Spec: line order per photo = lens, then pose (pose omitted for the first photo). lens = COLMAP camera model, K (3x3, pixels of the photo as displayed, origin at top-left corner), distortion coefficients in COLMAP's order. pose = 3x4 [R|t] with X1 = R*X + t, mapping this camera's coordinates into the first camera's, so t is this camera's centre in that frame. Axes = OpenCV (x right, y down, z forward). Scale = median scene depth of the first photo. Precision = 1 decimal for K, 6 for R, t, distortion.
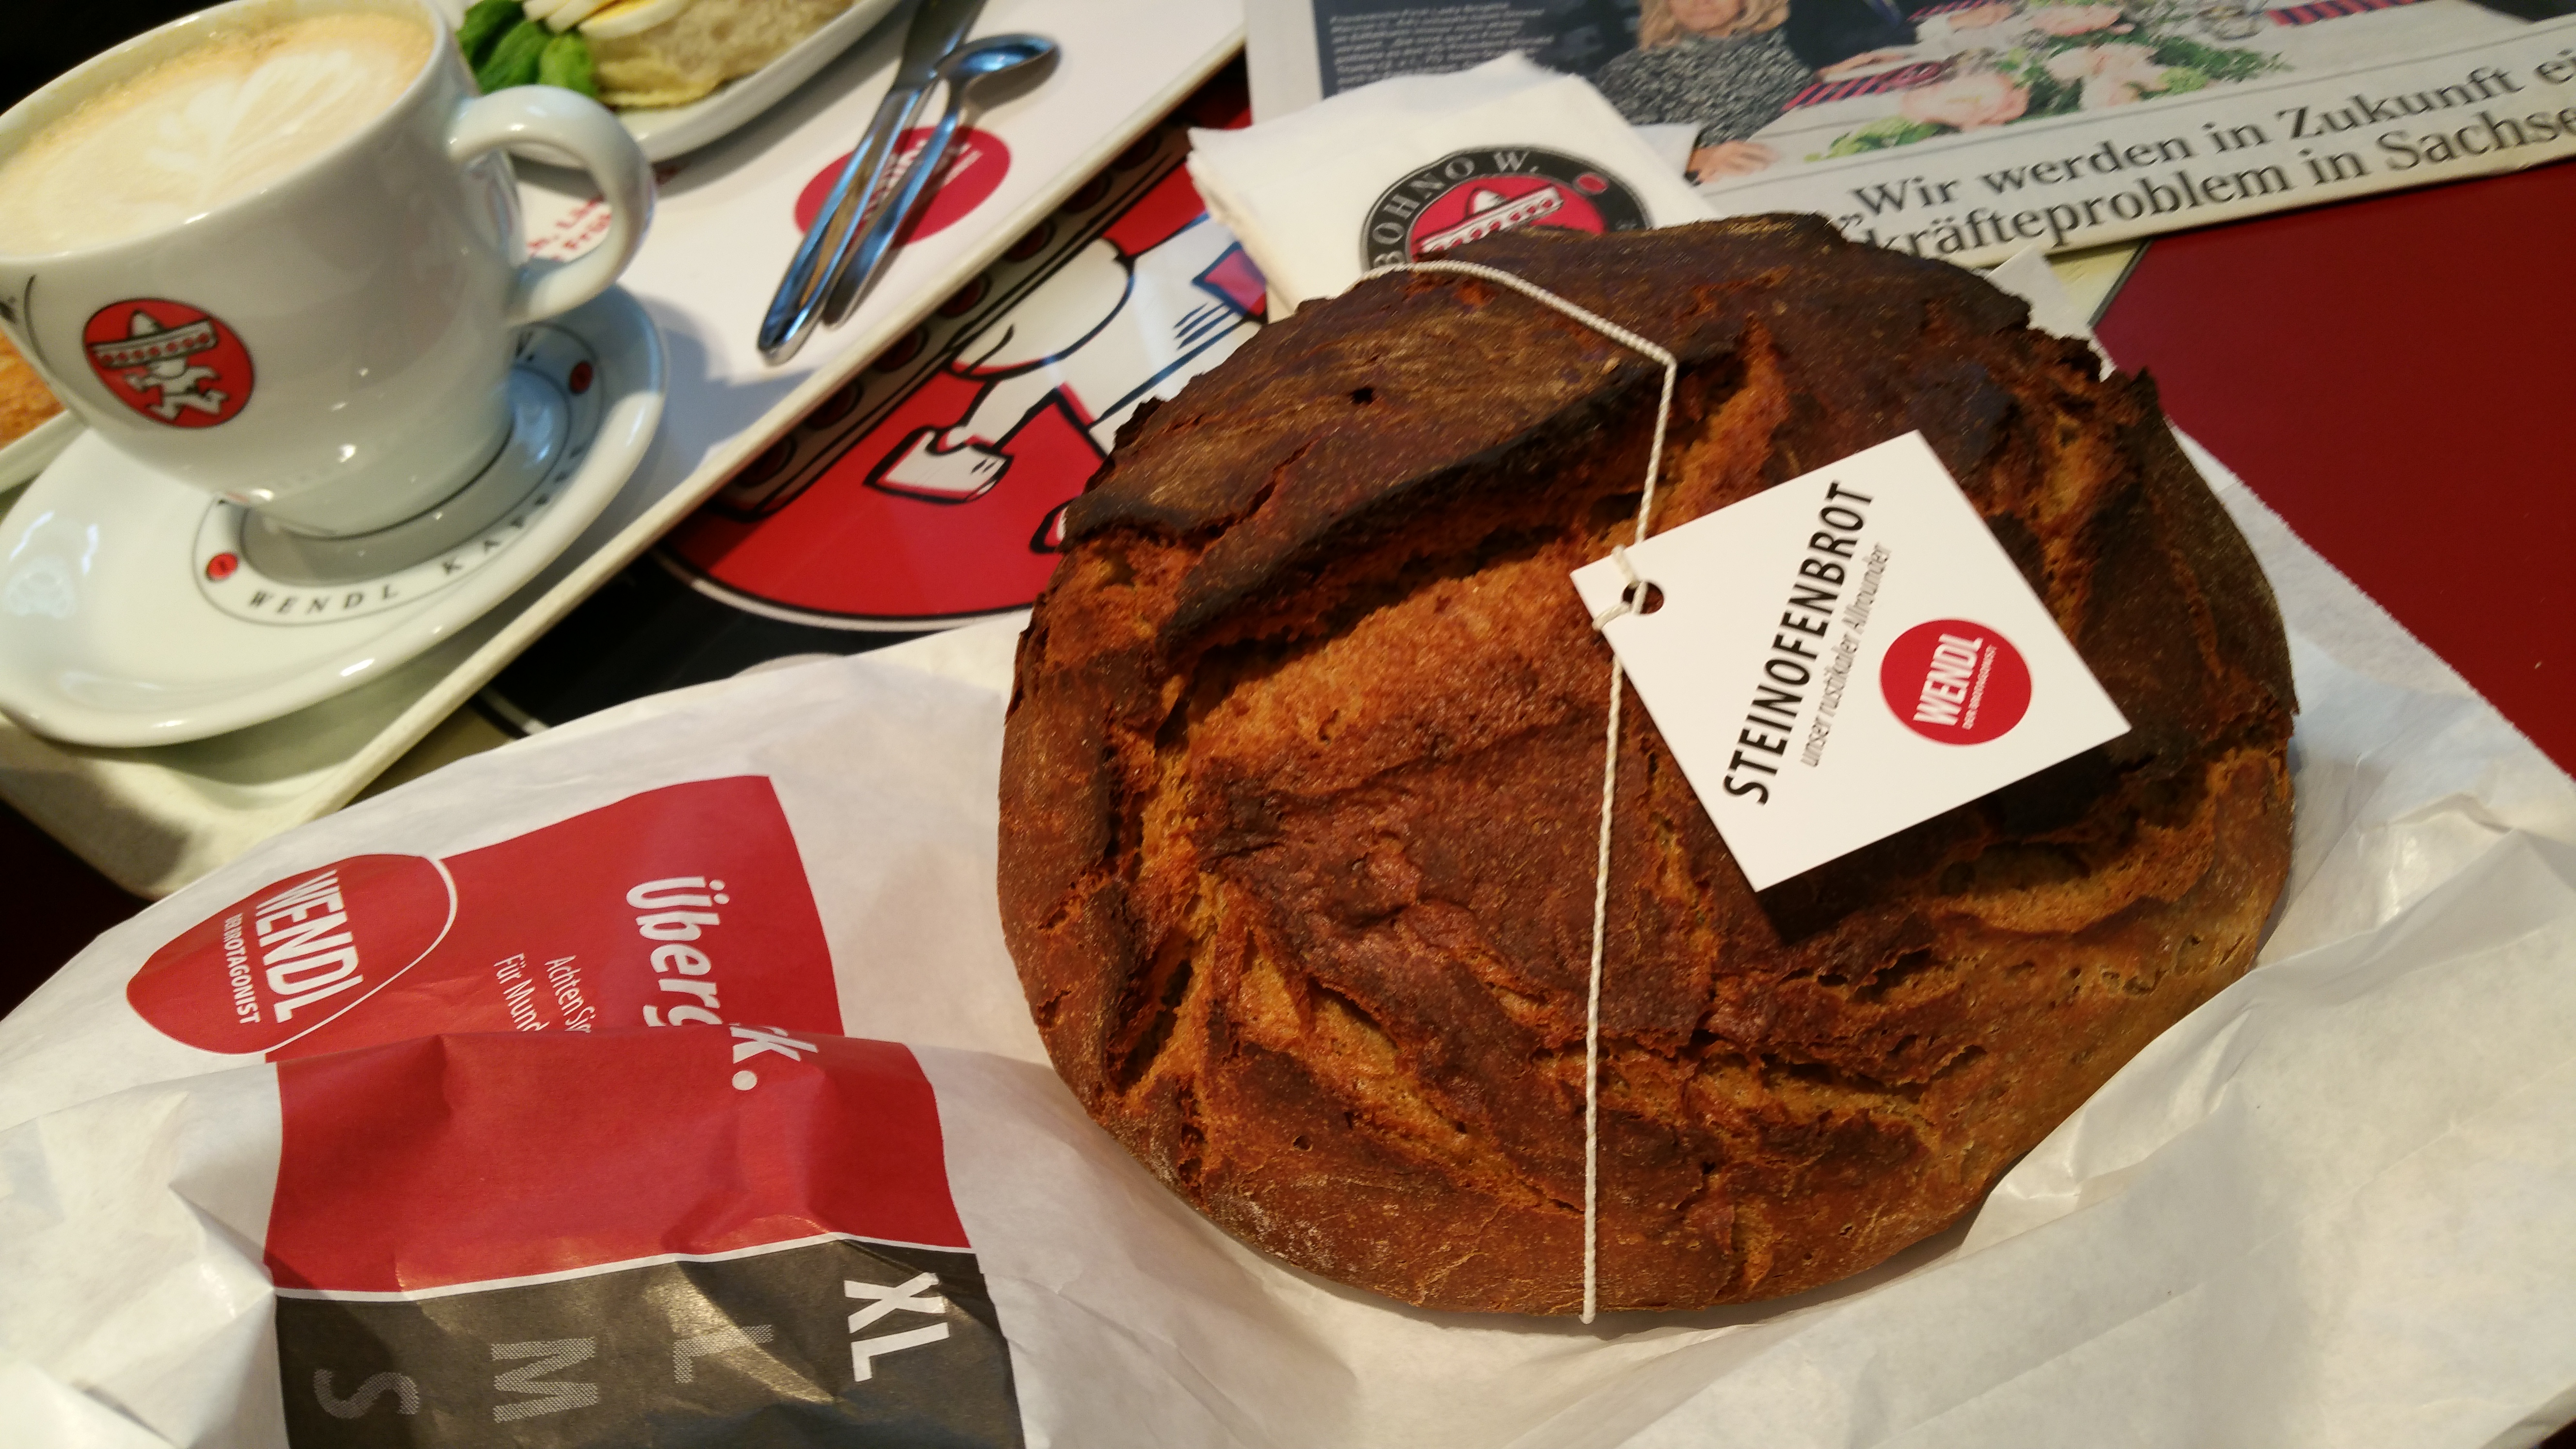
lens RADIAL K [[2188.9, 0, 1291.1], [0, 2188.9, 737.6], [0, 0, 1]] dist [0.145468, -0.433175]
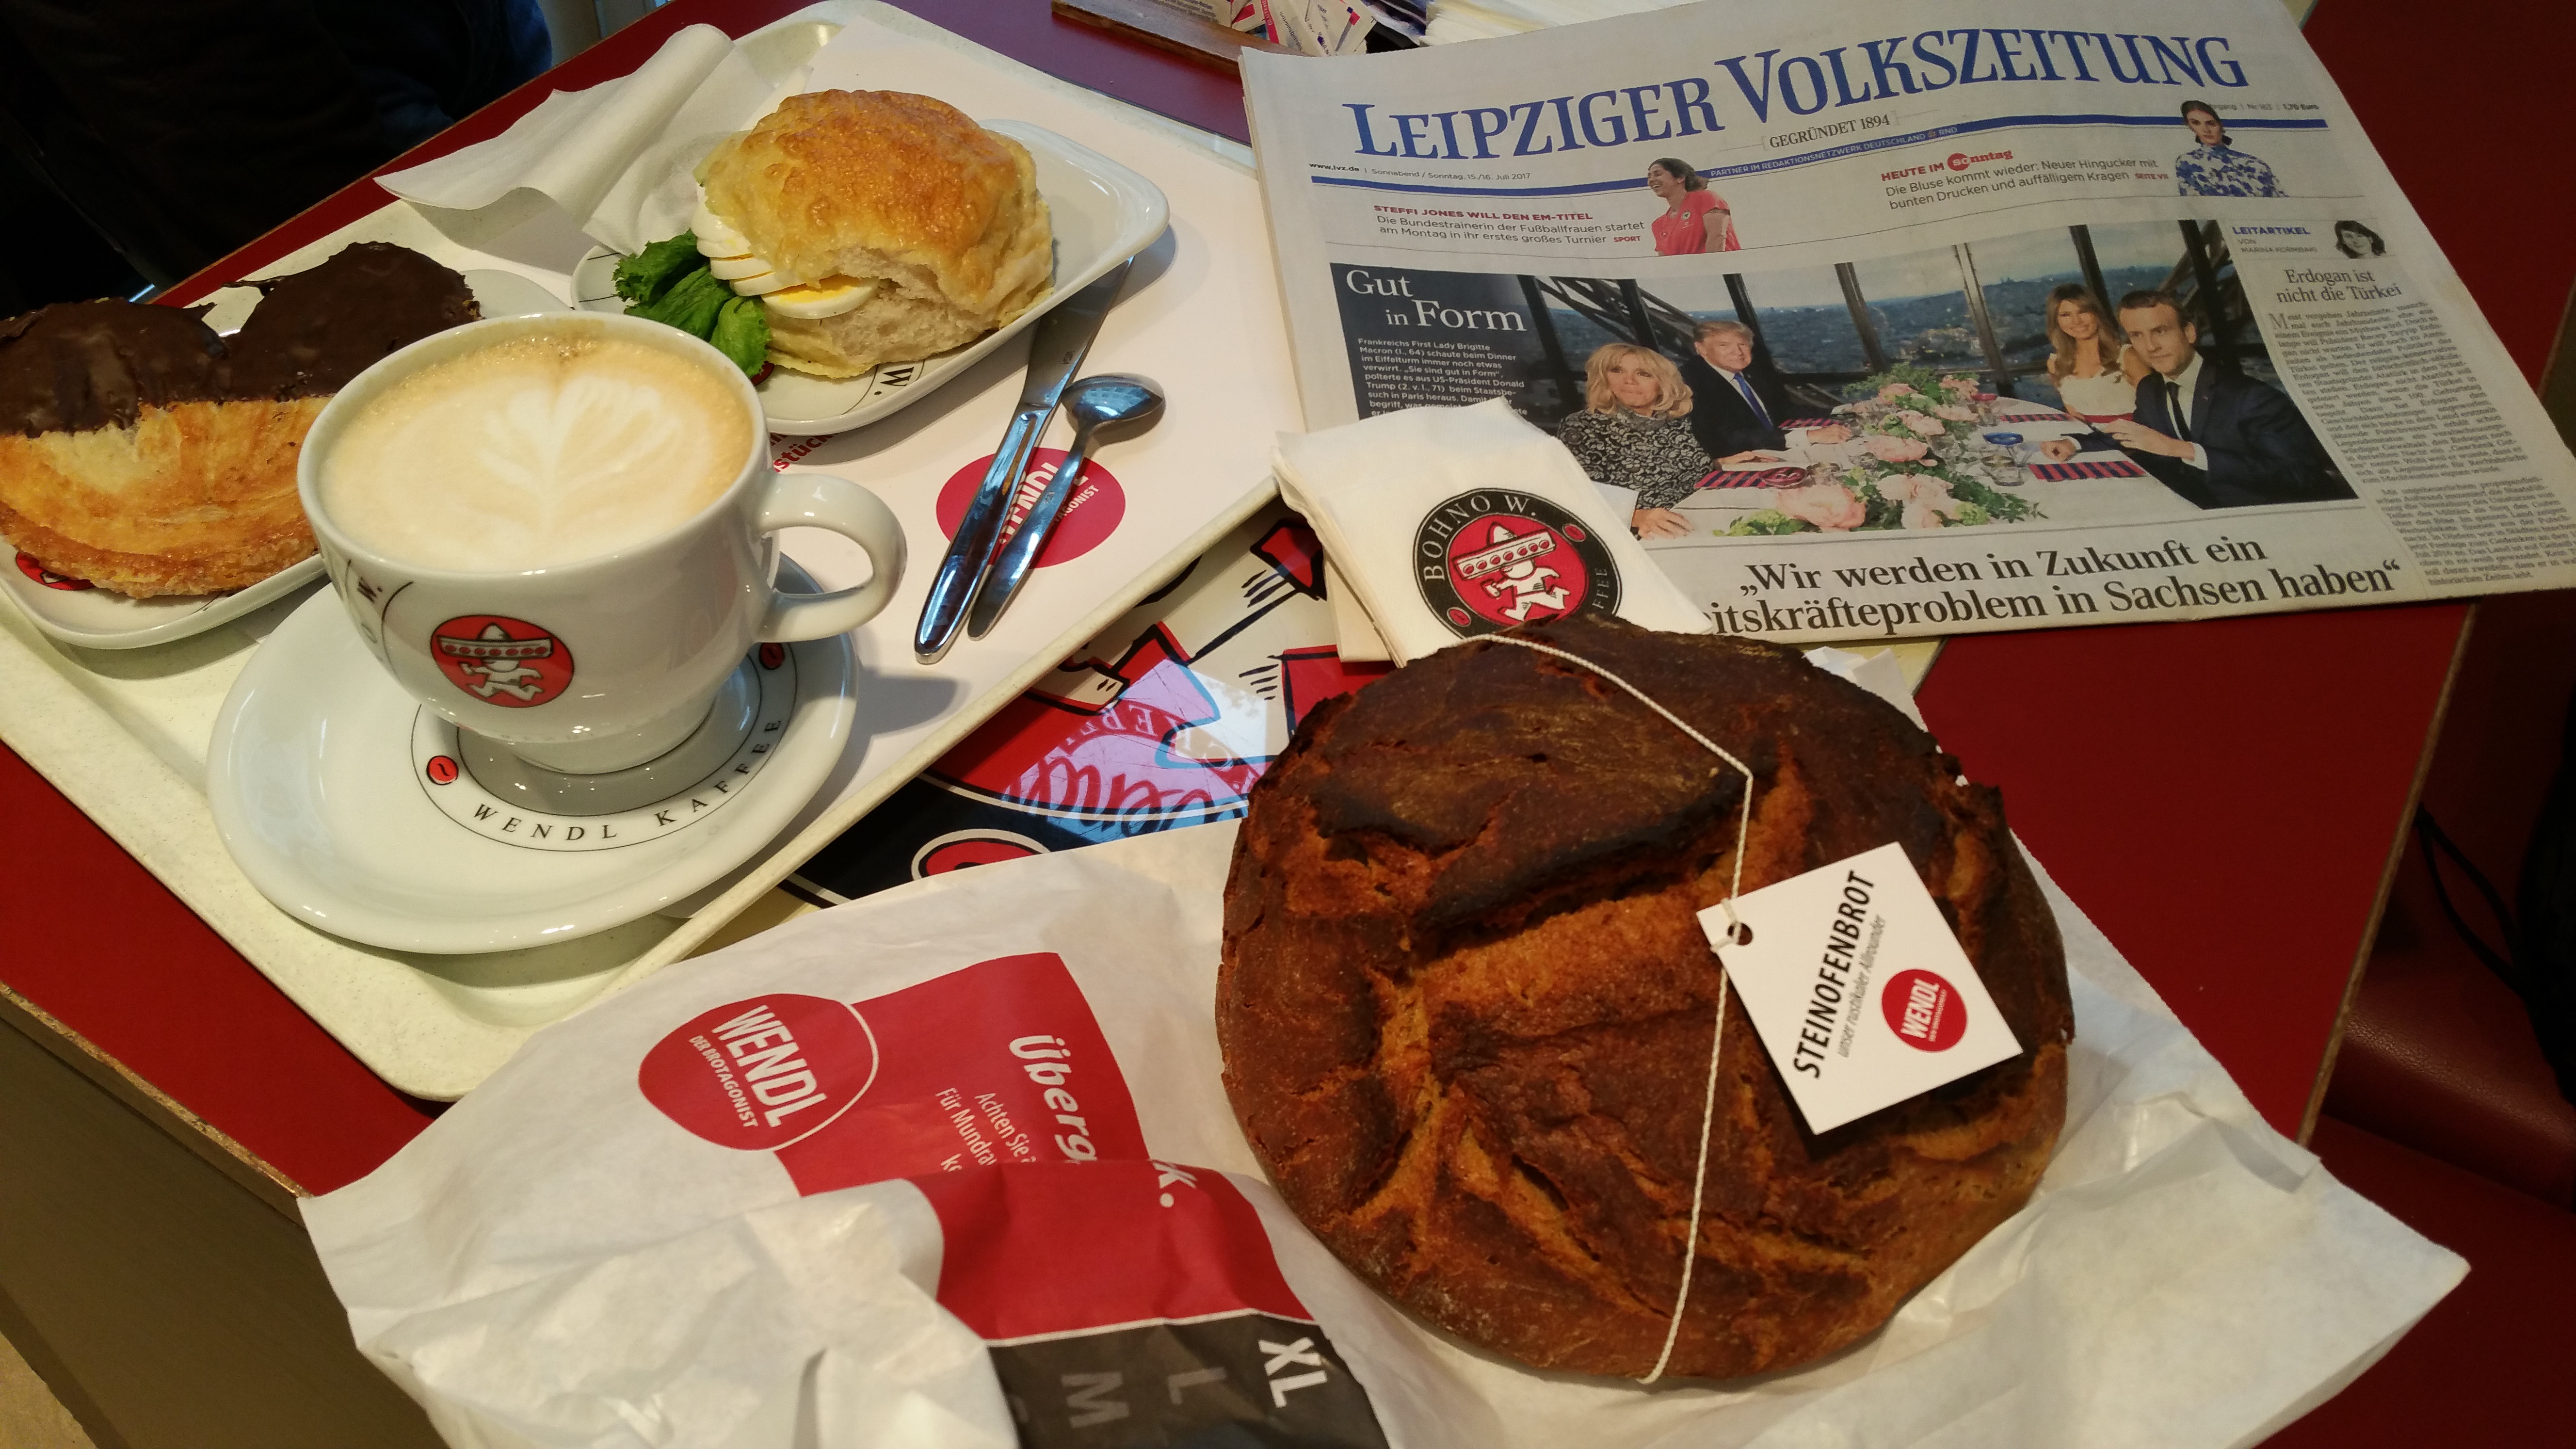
lens RADIAL K [[2151.3, 0, 1299.4], [0, 2151.3, 718.9], [0, 0, 1]] dist [0.154981, -0.410429]
pose [[0.971460, 0.108410, 0.210980, -0.481404], [-0.107190, 0.994089, -0.017246, -0.151057], [-0.211602, -0.005861, 0.977338, -0.456483]]
